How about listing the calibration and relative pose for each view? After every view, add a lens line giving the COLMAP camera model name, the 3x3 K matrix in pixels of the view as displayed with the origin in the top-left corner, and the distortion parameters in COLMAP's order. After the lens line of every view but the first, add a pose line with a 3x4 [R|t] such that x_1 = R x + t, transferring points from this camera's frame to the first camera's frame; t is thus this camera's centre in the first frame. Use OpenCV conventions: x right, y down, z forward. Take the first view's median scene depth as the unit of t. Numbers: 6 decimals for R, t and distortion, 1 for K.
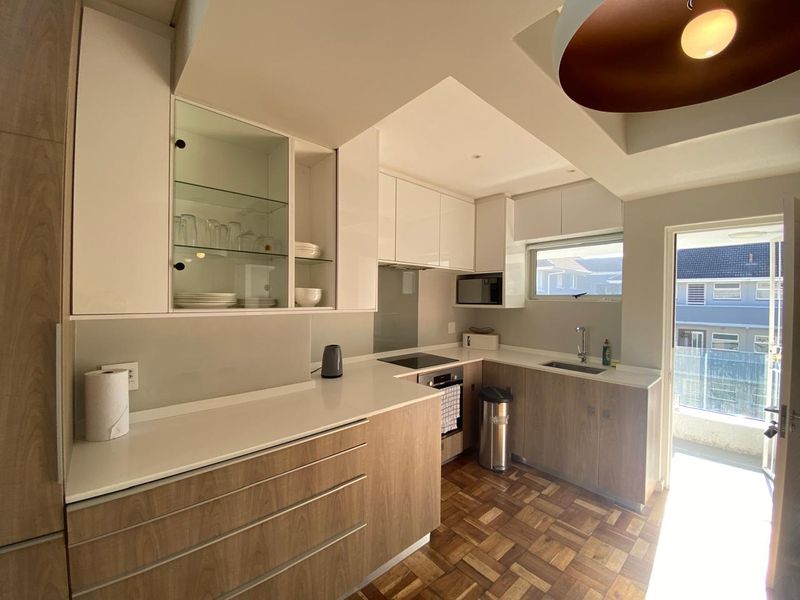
lens RADIAL K [[318.8, 0, 399.0], [0, 318.8, 299.5], [0, 0, 1]] dist [-0.001126, 0.000056]
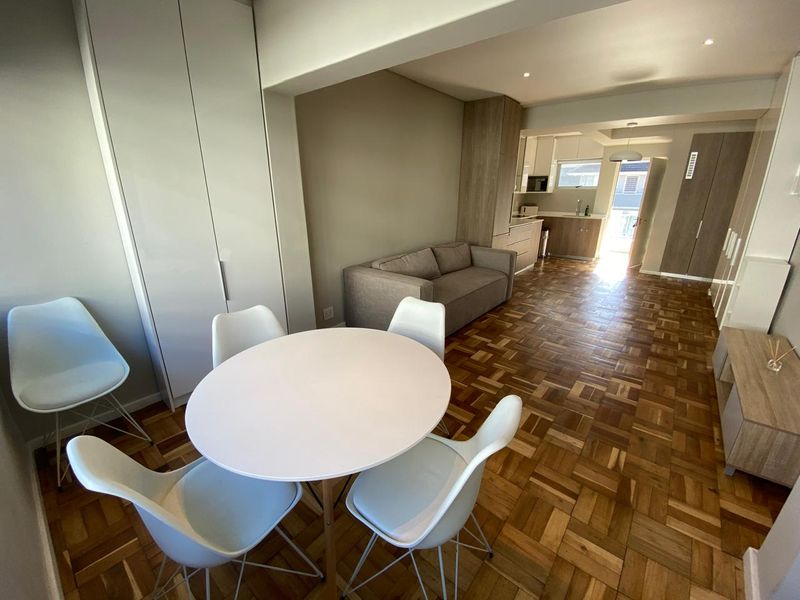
lens RADIAL K [[318.8, 0, 399.0], [0, 318.8, 299.5], [0, 0, 1]] dist [-0.001126, 0.000056]
pose [[0.989618, -0.055595, 0.132532, -1.361378], [0.010490, 0.947633, 0.319190, 0.014851], [-0.143337, -0.314487, 0.938378, -1.563888]]
